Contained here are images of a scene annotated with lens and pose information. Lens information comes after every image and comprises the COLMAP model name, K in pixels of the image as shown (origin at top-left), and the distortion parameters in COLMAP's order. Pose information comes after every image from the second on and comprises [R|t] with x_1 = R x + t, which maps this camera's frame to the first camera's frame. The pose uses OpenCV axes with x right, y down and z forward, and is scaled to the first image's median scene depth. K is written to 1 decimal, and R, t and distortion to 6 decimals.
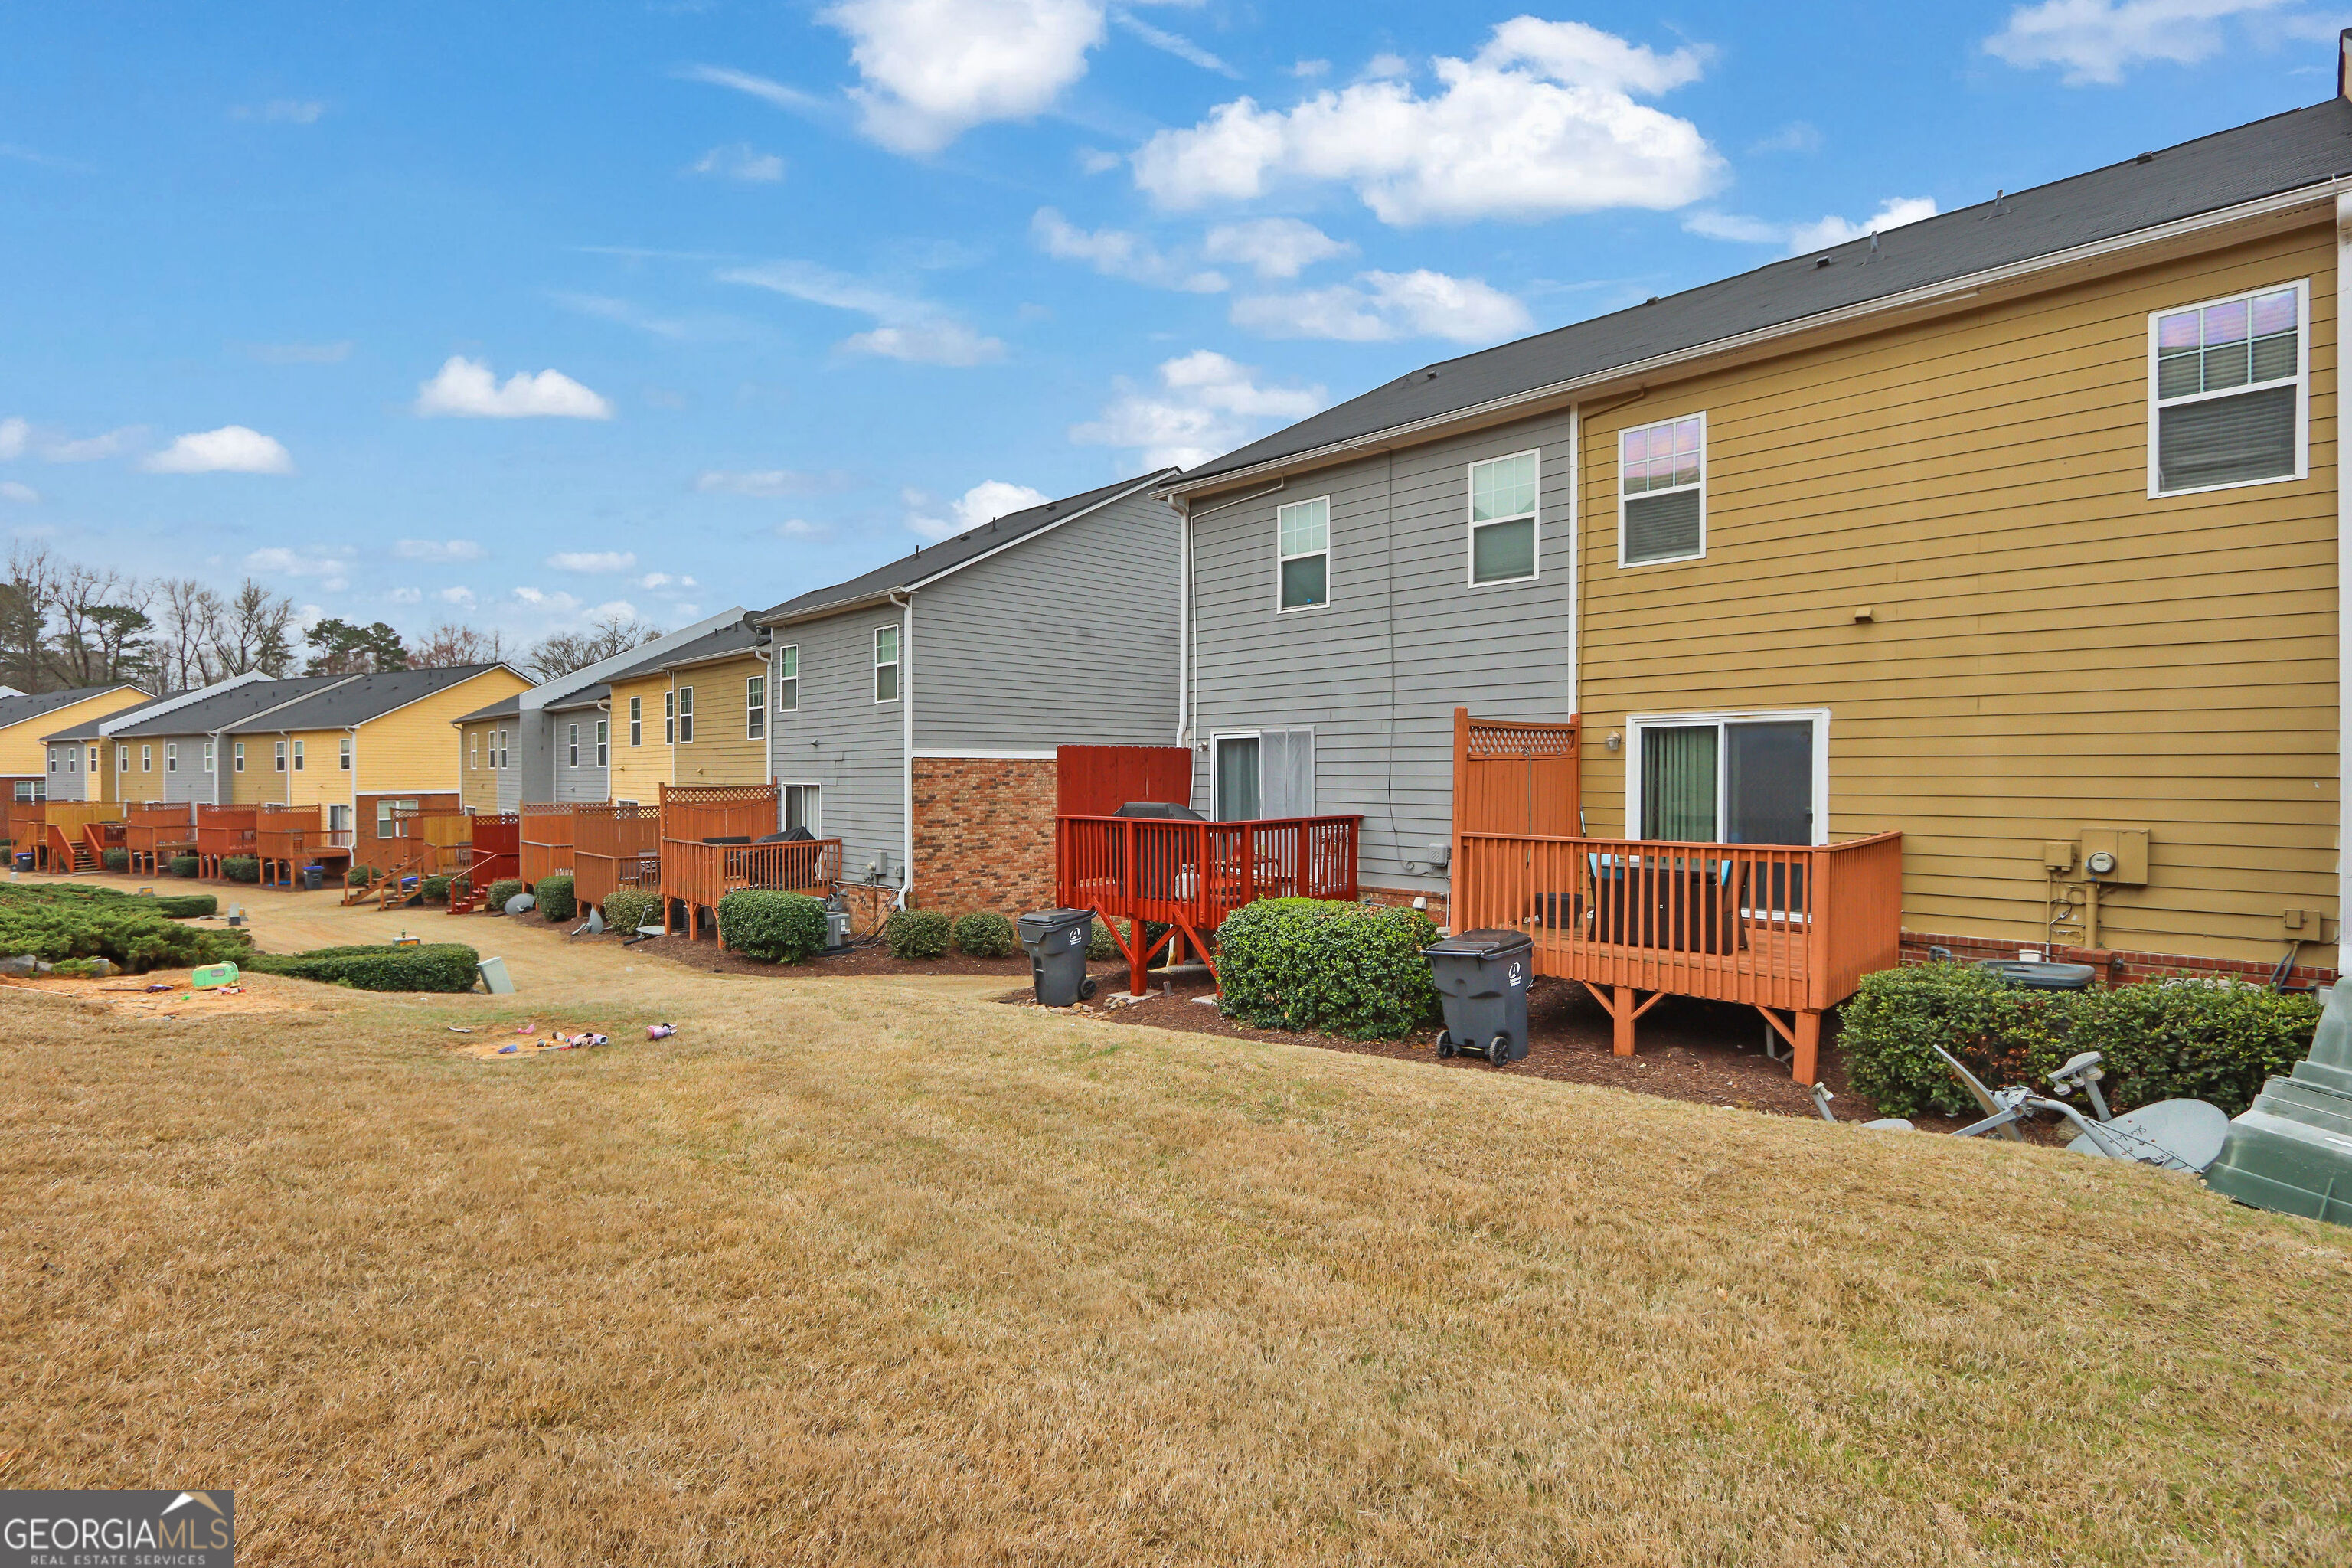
lens RADIAL K [[1115.2, 0, 1136.4], [0, 1115.2, 760.8], [0, 0, 1]] dist [-0.011373, 0.000595]
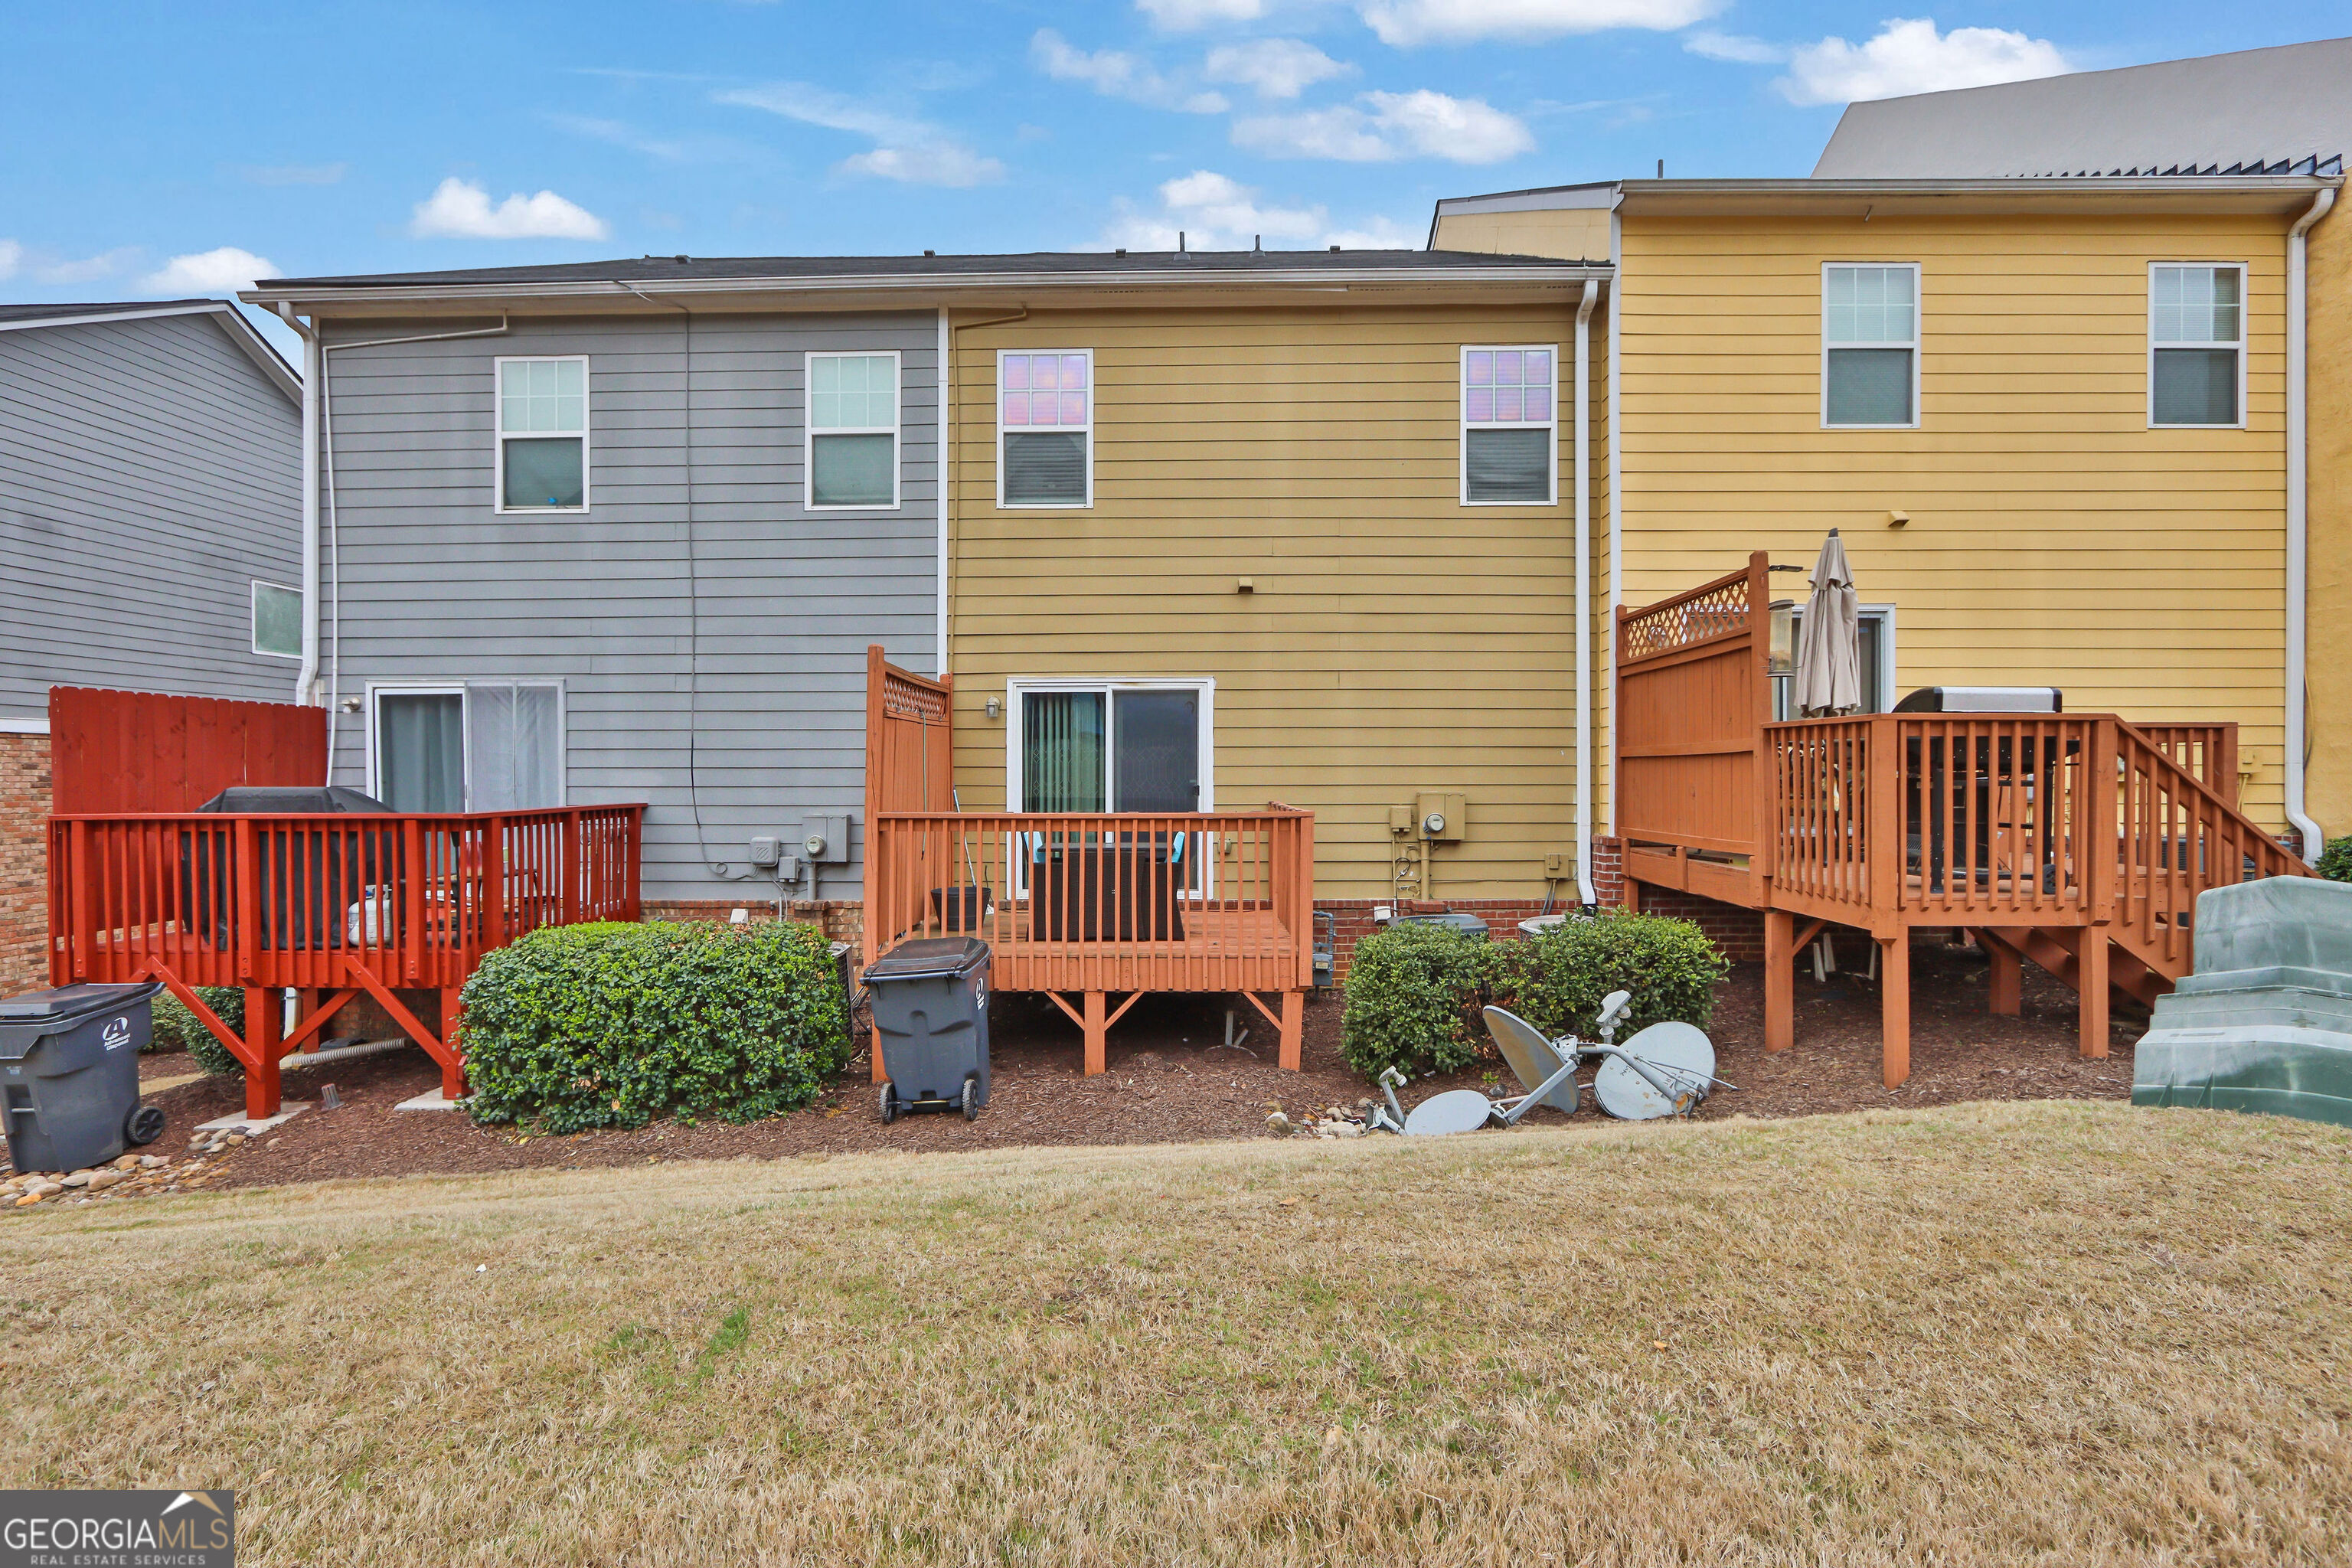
lens RADIAL K [[1120.4, 0, 1176.6], [0, 1120.4, 772.8], [0, 0, 1]] dist [-0.013208, 0.001422]
pose [[0.699250, 0.002363, 0.714873, -0.092889], [-0.005953, 0.999979, 0.002517, 0.030270], [-0.714852, -0.006015, 0.699250, 0.295695]]
